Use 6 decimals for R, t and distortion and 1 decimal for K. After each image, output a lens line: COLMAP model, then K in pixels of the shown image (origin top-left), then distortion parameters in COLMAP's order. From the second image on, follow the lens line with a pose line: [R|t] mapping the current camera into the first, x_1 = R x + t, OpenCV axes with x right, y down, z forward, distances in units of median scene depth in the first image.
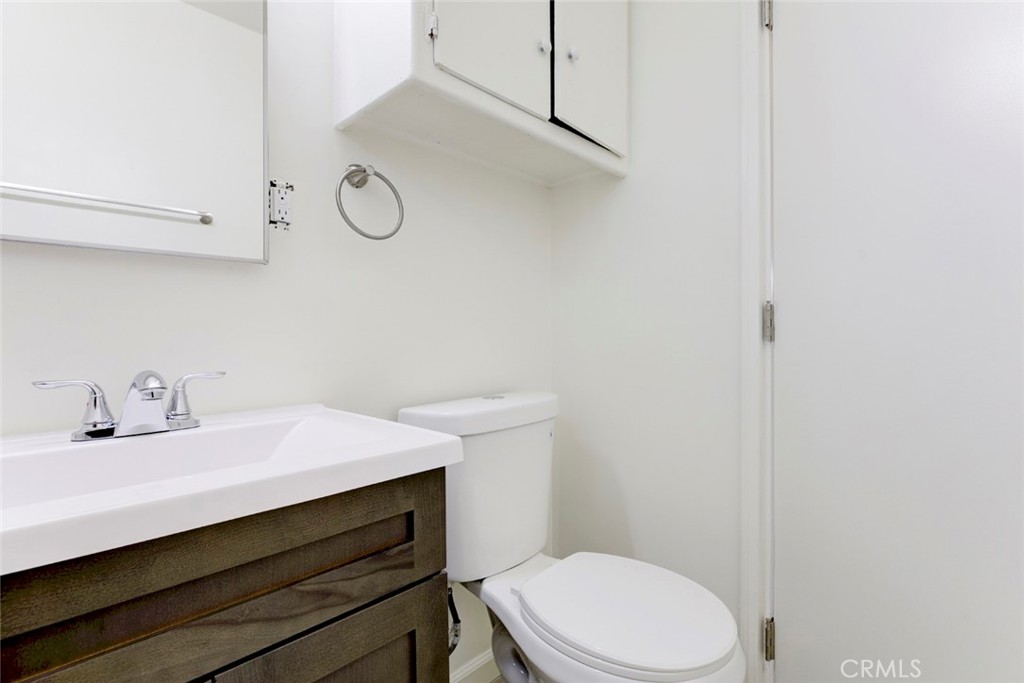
lens RADIAL K [[478.3, 0, 512.0], [0, 478.3, 341.5], [0, 0, 1]] dist [-0.002179, -0.000514]
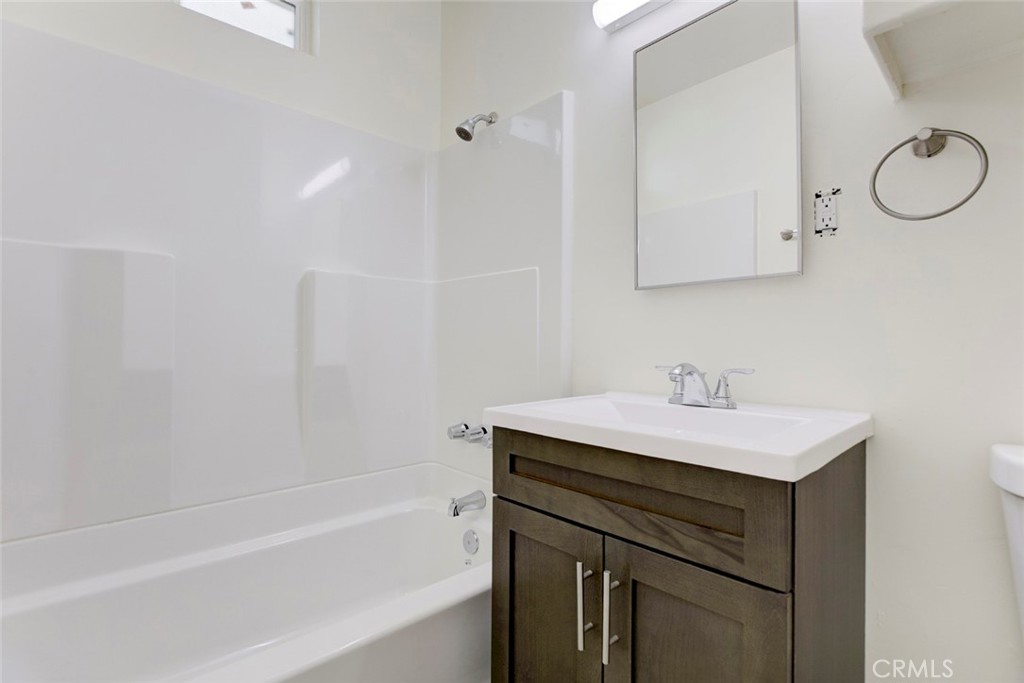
lens RADIAL K [[482.4, 0, 512.0], [0, 482.4, 341.5], [0, 0, 1]] dist [0.001157, 0.000184]
pose [[-0.046096, 0.004476, -0.998927, 0.877738], [-0.004007, 0.999981, 0.004666, -0.014634], [0.998929, 0.004218, -0.046077, 0.553154]]
